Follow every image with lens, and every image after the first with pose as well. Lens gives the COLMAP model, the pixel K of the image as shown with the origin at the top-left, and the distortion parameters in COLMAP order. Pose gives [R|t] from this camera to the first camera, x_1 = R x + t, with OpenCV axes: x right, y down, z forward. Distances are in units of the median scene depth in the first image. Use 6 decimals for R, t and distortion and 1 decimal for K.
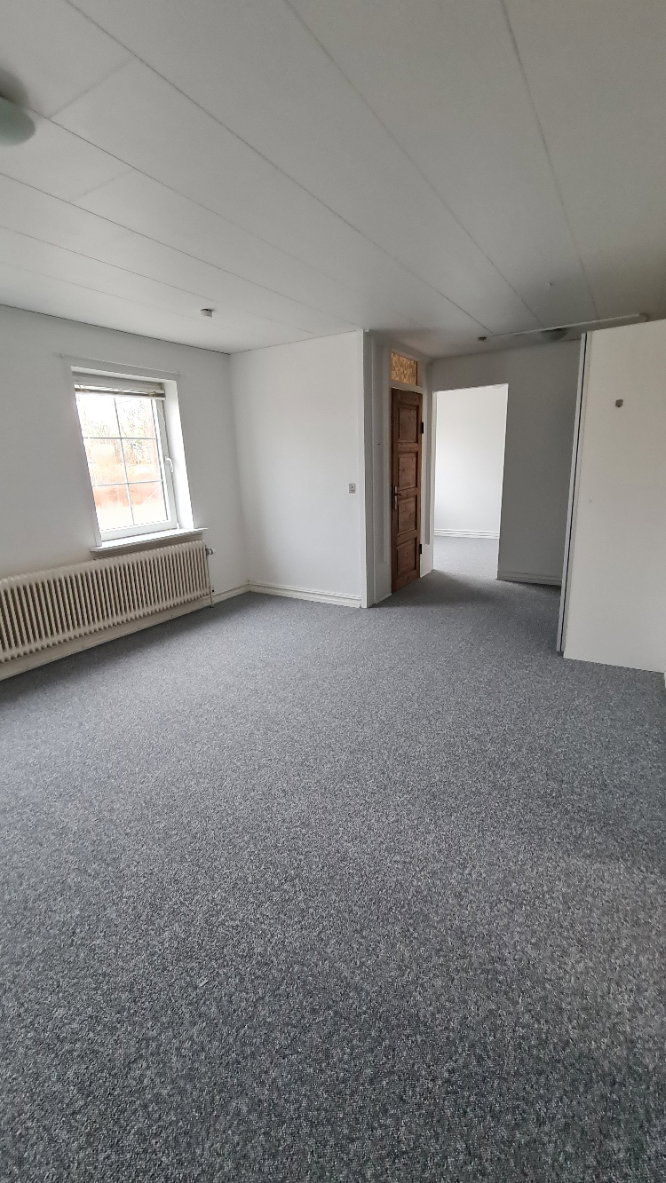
lens RADIAL K [[482.3, 0, 333.0], [0, 482.3, 591.5], [0, 0, 1]] dist [-0.000197, -0.000042]
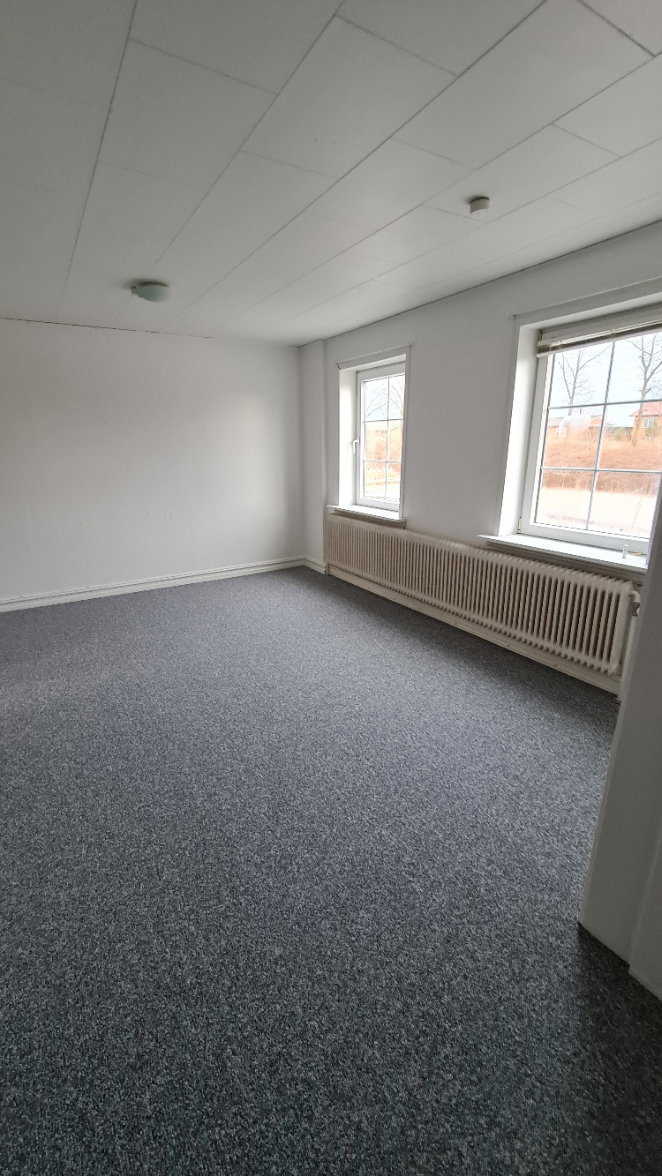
lens RADIAL K [[489.7, 0, 331.0], [0, 489.7, 588.0], [0, 0, 1]] dist [-0.001540, -0.000175]
pose [[-0.468024, 0.289447, -0.834969, 0.380929], [-0.203611, 0.884099, 0.420608, -0.285284], [0.859940, 0.366864, -0.354845, 0.958662]]
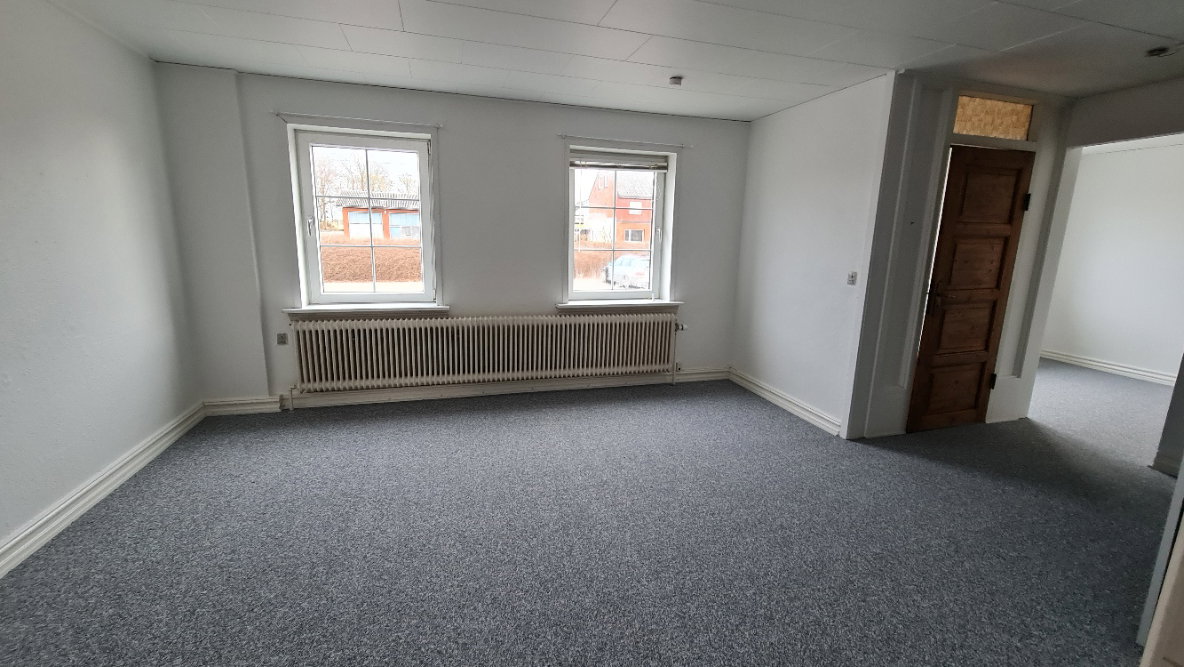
lens RADIAL K [[485.0, 0, 591.3], [0, 485.0, 326.1], [0, 0, 1]] dist [-0.002057, 0.000400]
pose [[0.742741, 0.173658, -0.646668, 0.247210], [-0.222893, 0.974826, 0.005776, -0.055634], [0.631392, 0.139848, 0.762750, 0.176410]]
